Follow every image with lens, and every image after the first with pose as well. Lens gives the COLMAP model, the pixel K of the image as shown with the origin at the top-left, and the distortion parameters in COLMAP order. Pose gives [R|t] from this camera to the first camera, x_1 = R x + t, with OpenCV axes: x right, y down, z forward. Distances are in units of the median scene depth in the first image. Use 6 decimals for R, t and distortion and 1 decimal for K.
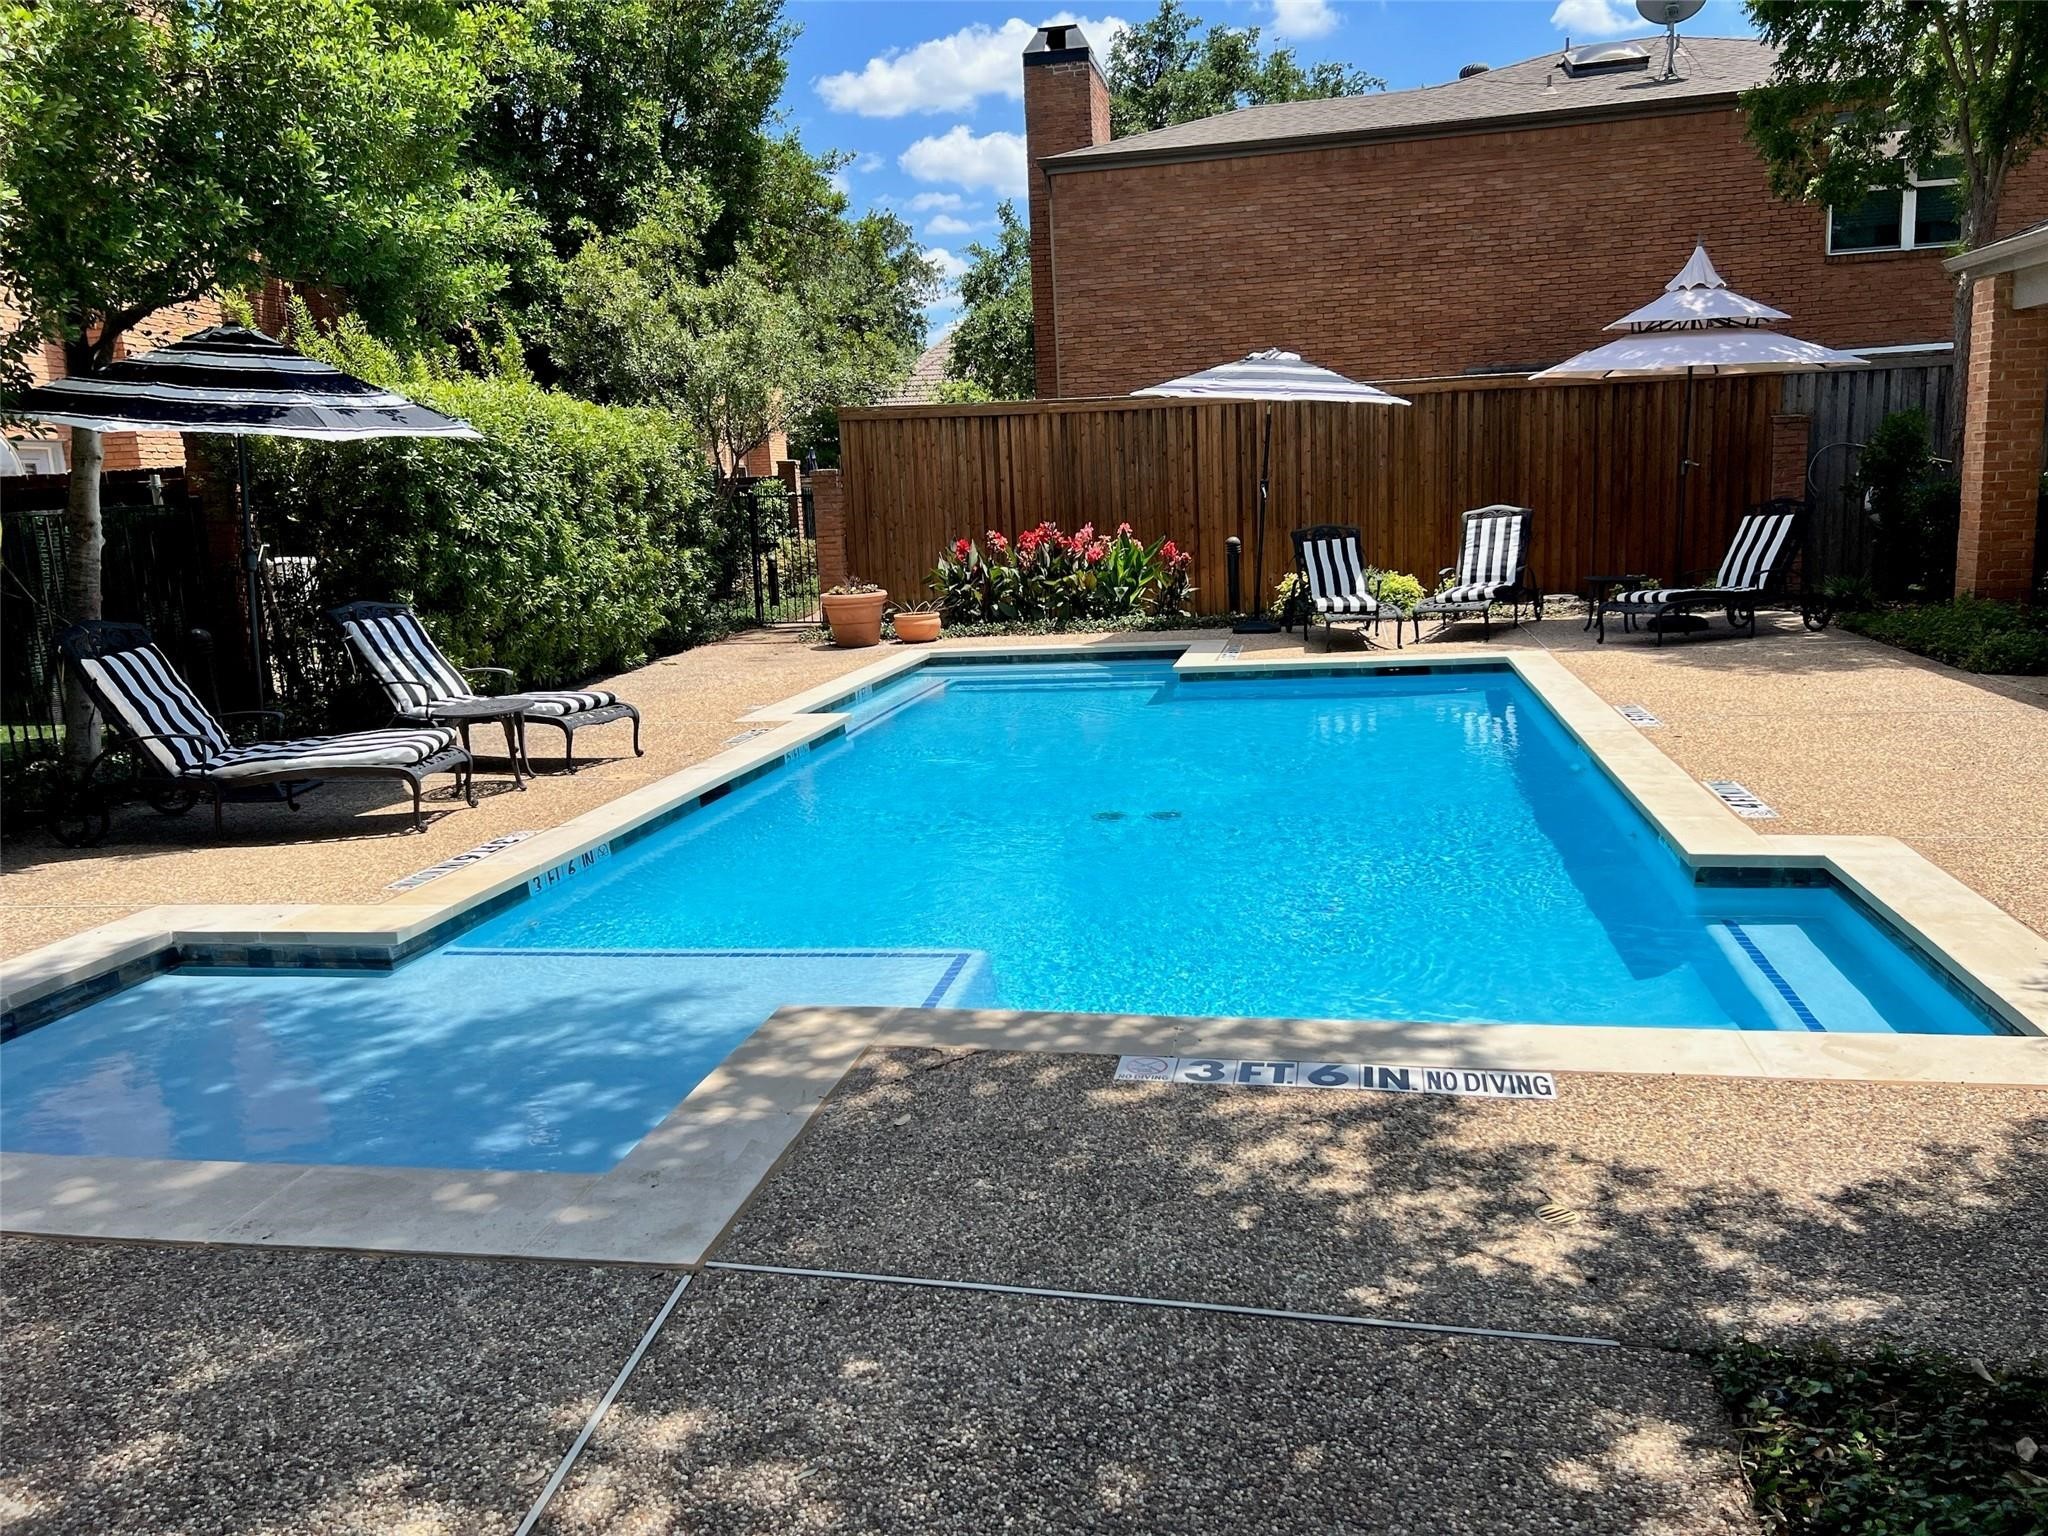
lens RADIAL K [[1548.5, 0, 1024.0], [0, 1548.5, 768.0], [0, 0, 1]] dist [0.058617, -0.073053]
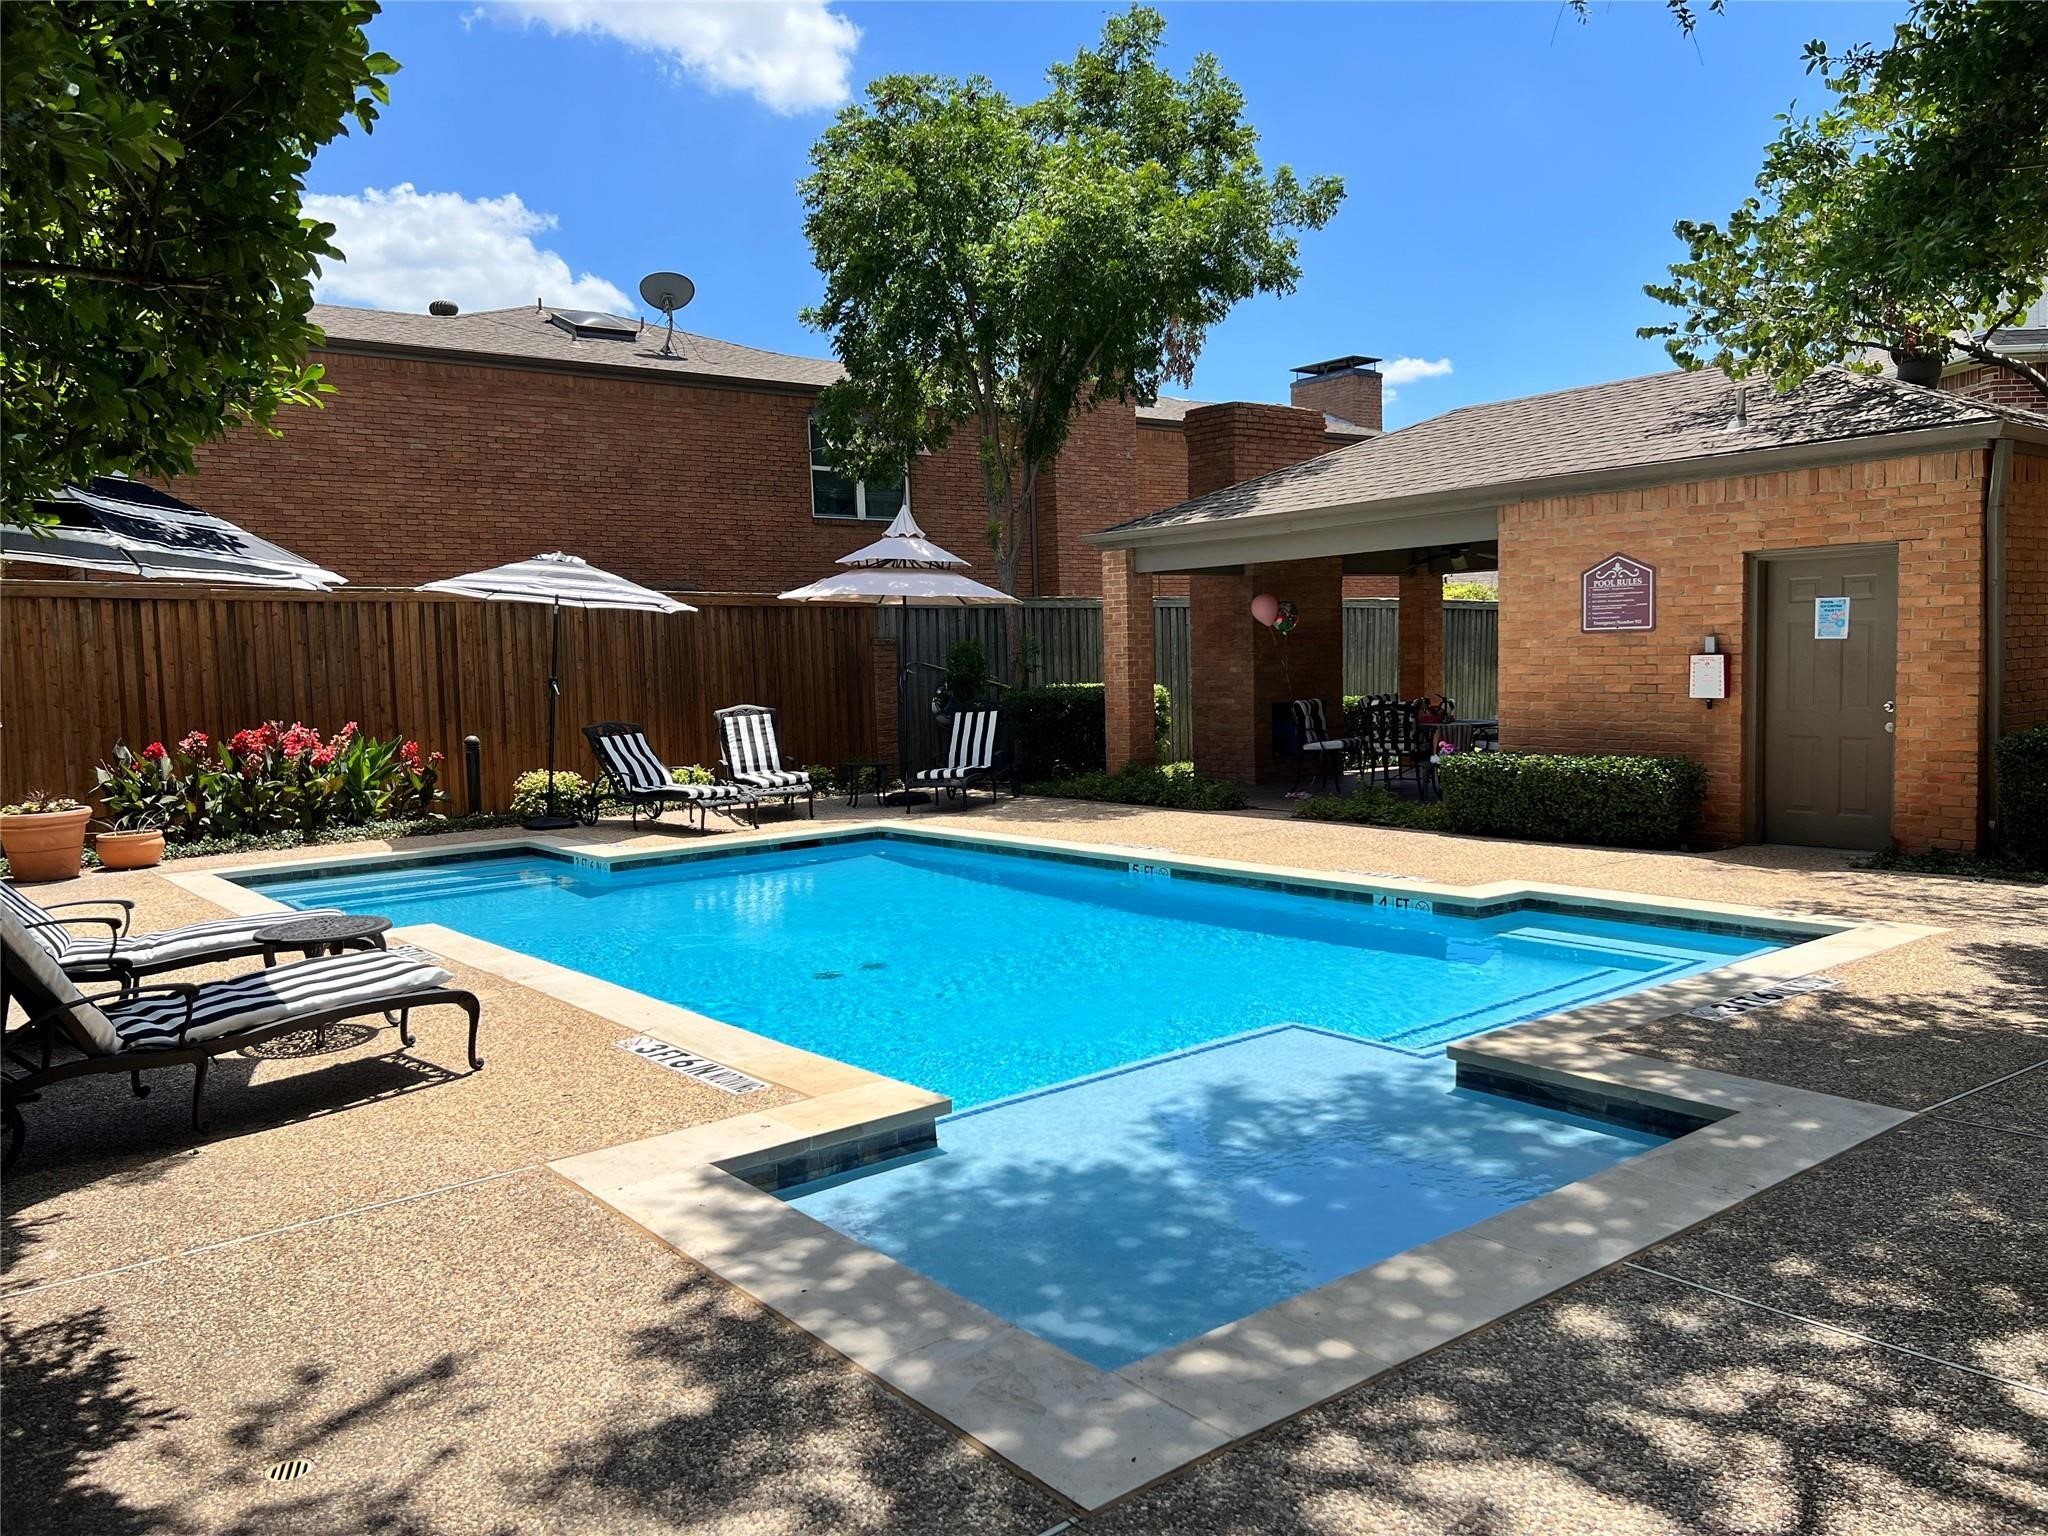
lens RADIAL K [[1548.5, 0, 1024.0], [0, 1548.5, 768.0], [0, 0, 1]] dist [0.058617, -0.073053]
pose [[0.640680, -0.024297, 0.767424, -0.441406], [0.134683, 0.987558, -0.081173, -0.004226], [-0.755903, 0.155365, 0.635981, 0.138266]]
